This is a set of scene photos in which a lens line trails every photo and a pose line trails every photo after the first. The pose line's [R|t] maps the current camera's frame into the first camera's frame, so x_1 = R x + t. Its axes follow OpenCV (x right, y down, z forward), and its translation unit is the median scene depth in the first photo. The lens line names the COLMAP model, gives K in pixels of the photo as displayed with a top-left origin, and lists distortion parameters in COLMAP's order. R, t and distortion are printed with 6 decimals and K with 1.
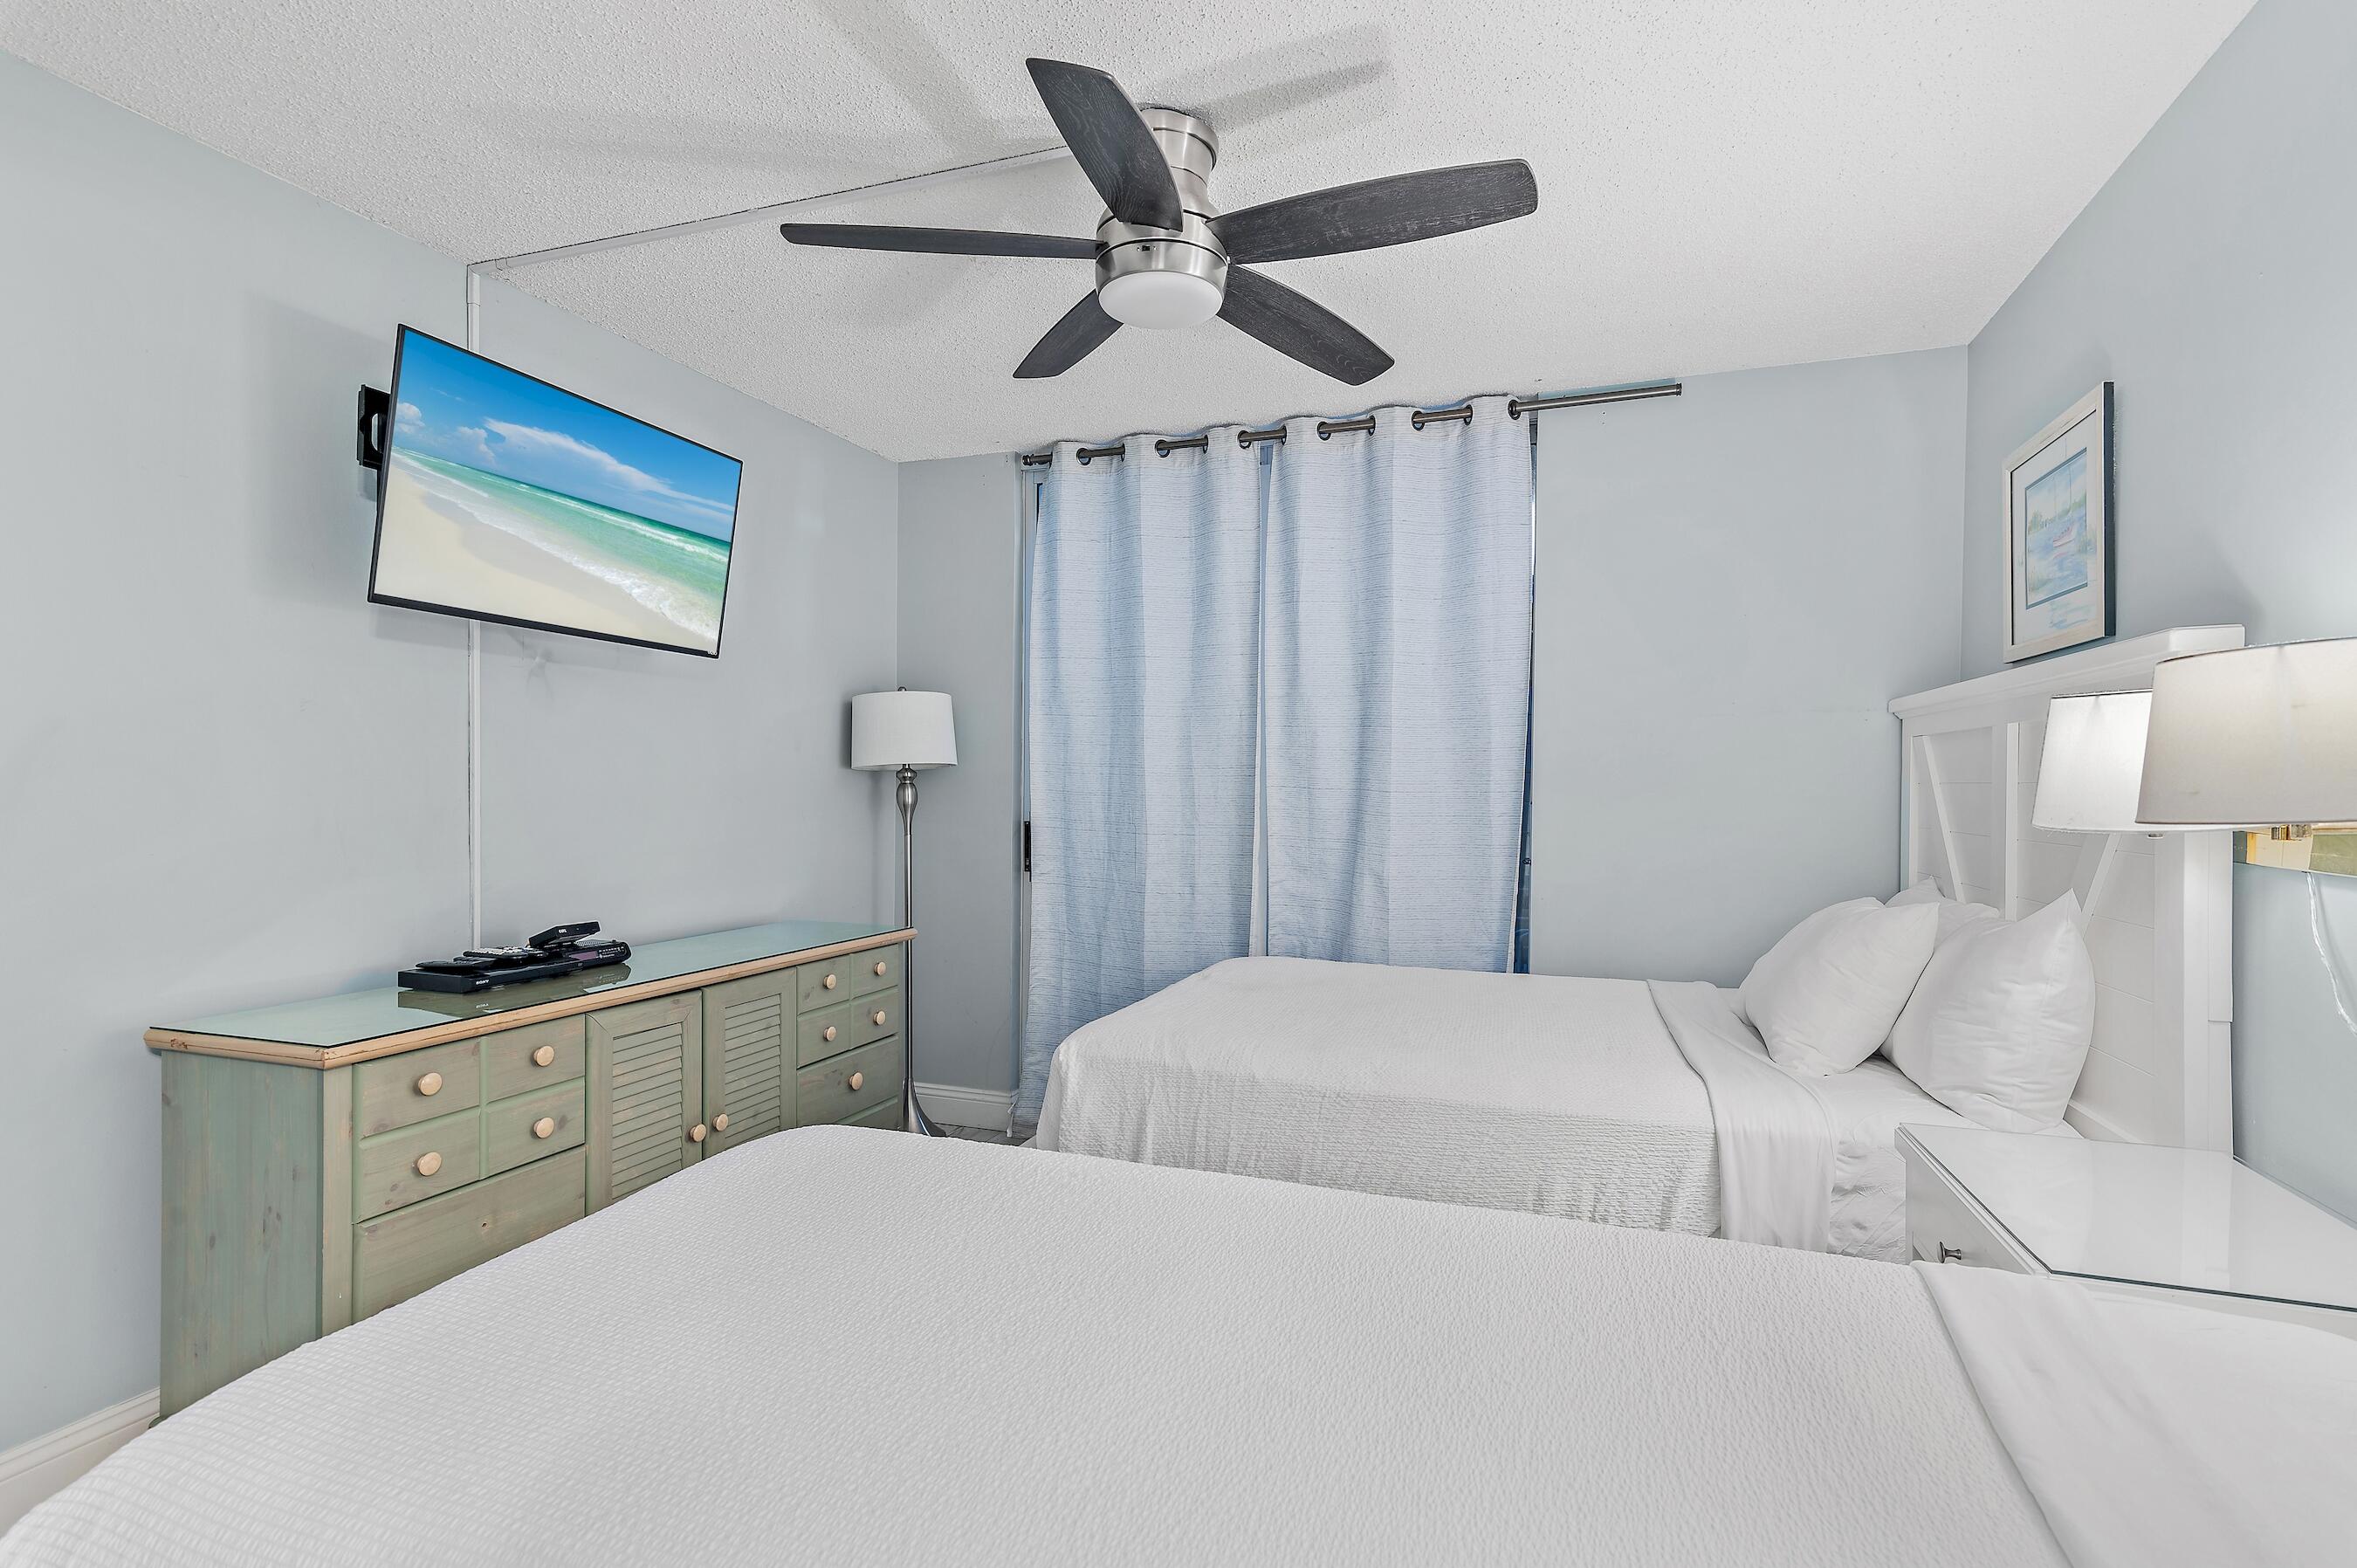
lens RADIAL K [[1181.9, 0, 1184.2], [0, 1181.9, 797.4], [0, 0, 1]] dist [0.016731, 0.000070]
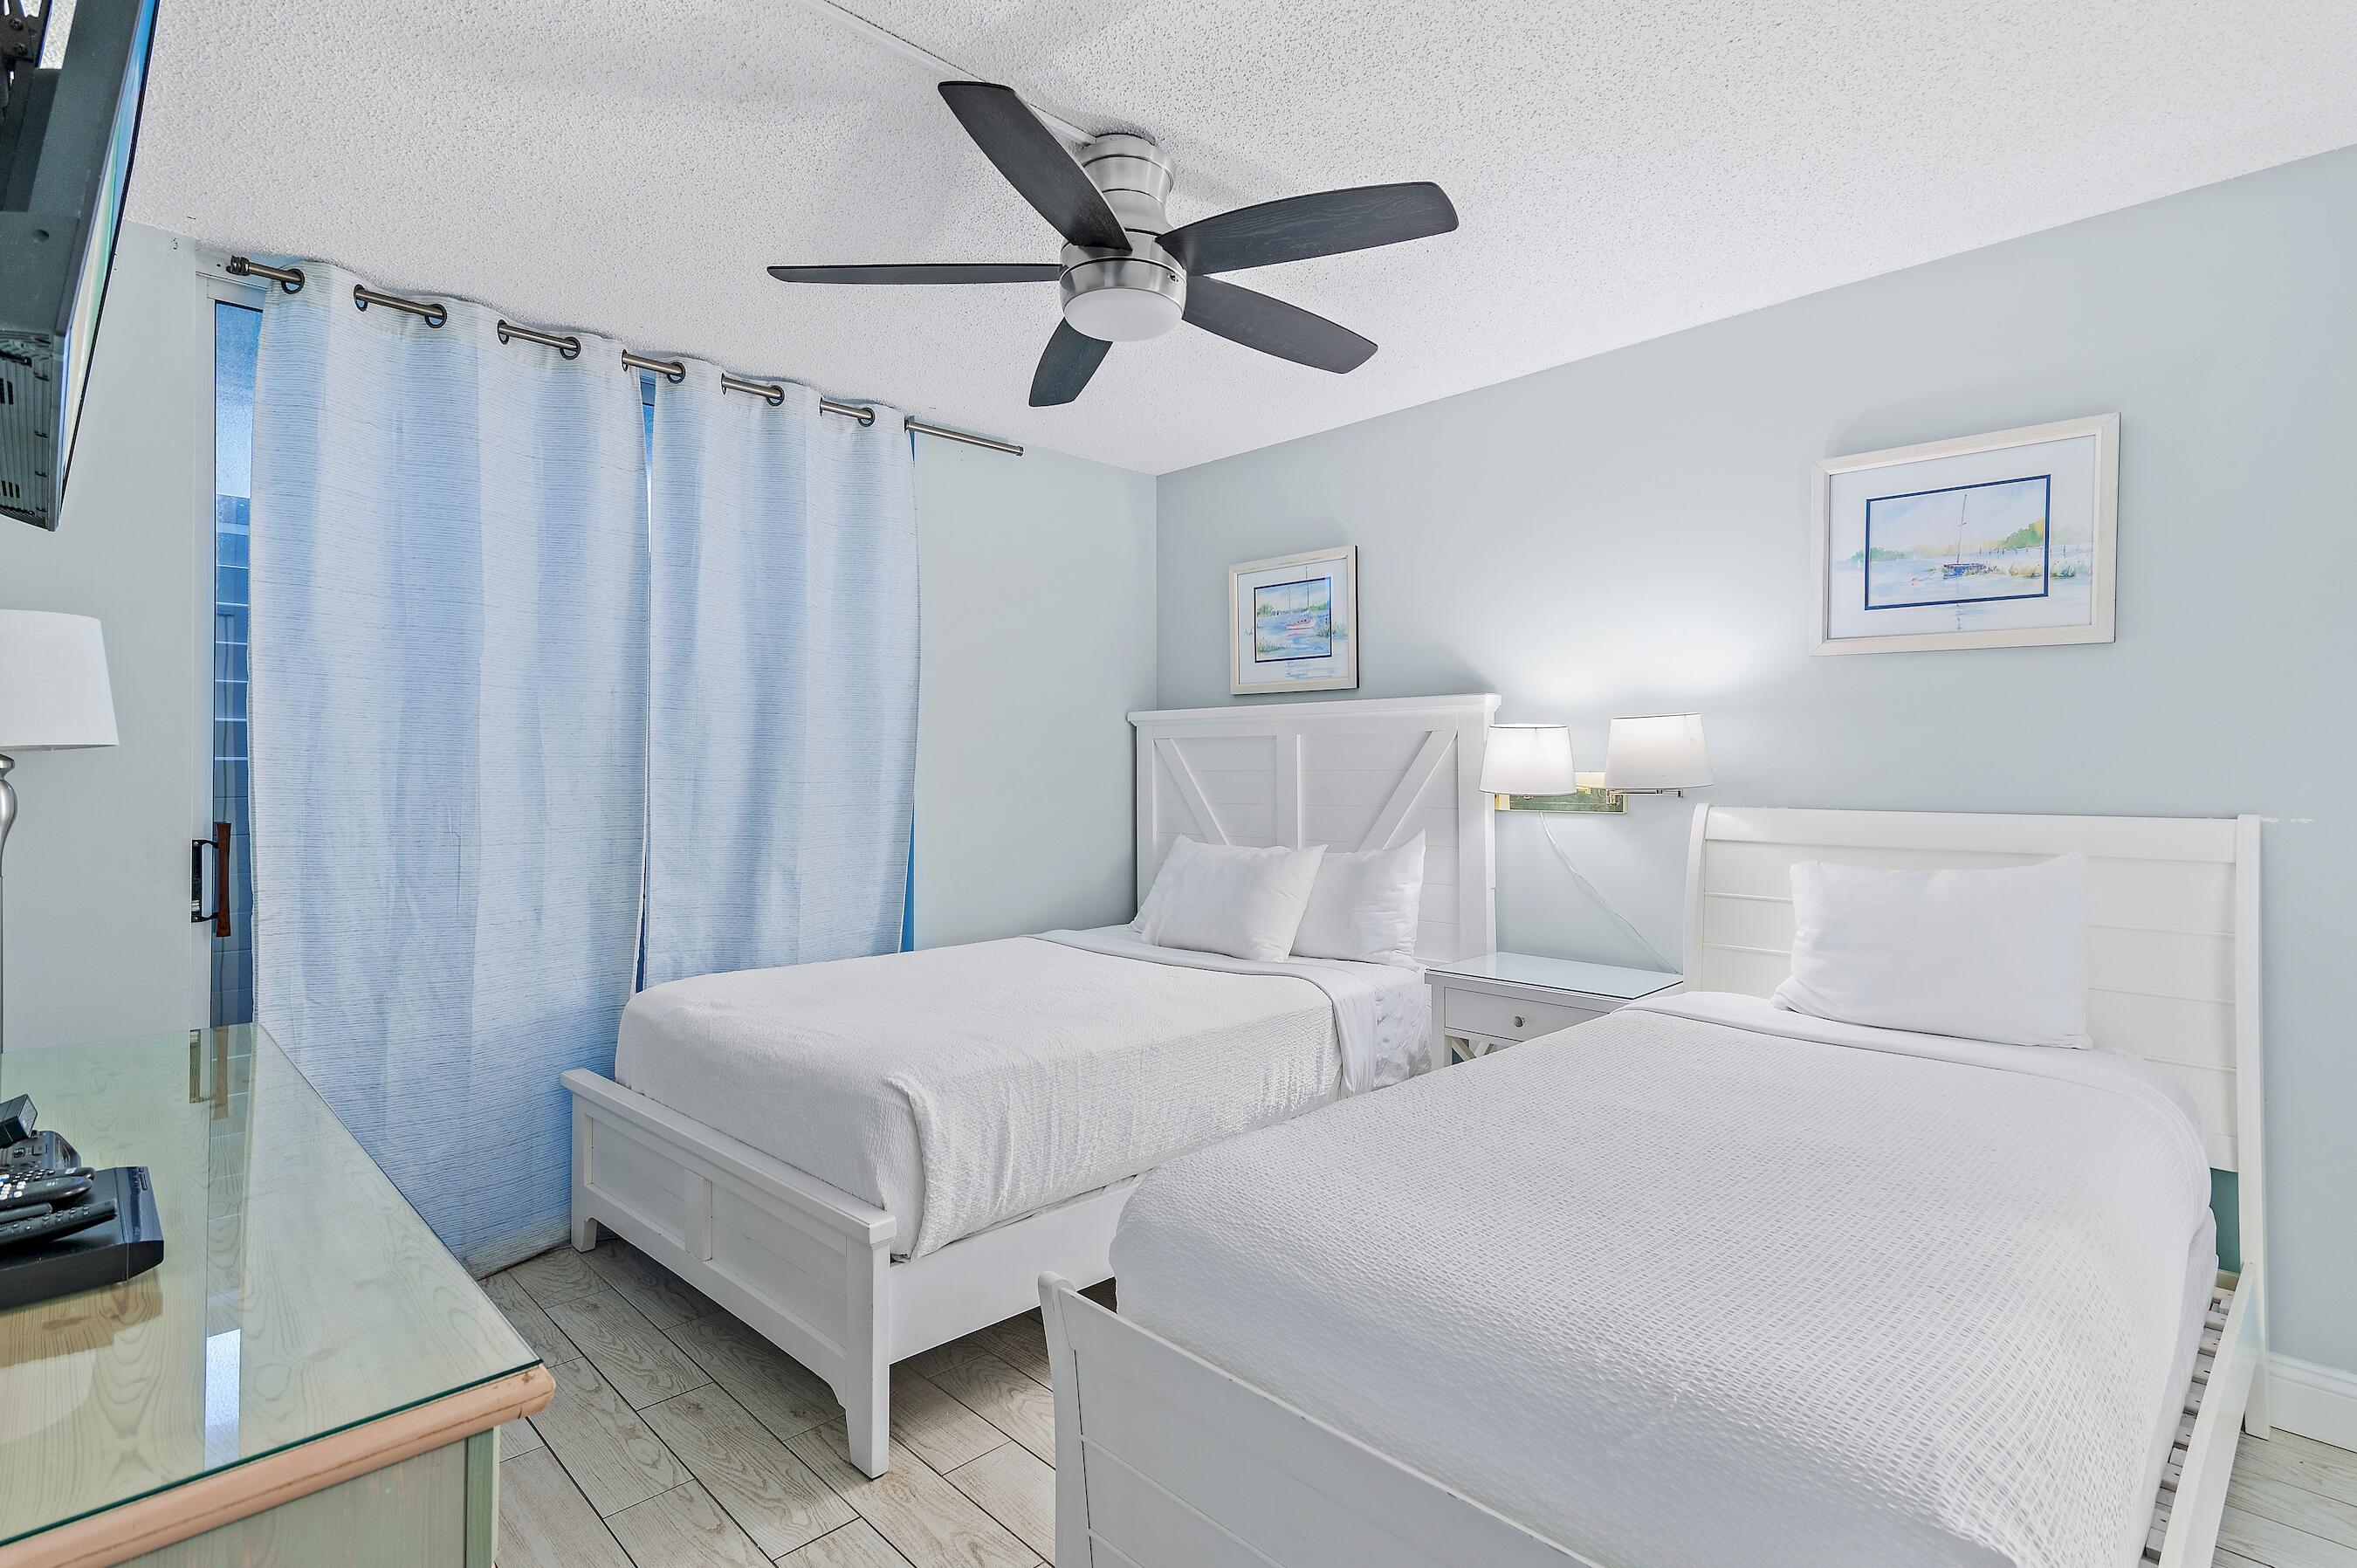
lens RADIAL K [[1181.9, 0, 1184.9], [0, 1181.9, 759.0], [0, 0, 1]] dist [0.016731, 0.000070]
pose [[0.404308, 0.005094, 0.914609, -0.553075], [0.016128, 0.999789, -0.012698, -0.006490], [-0.914481, 0.019885, 0.404141, 0.312025]]
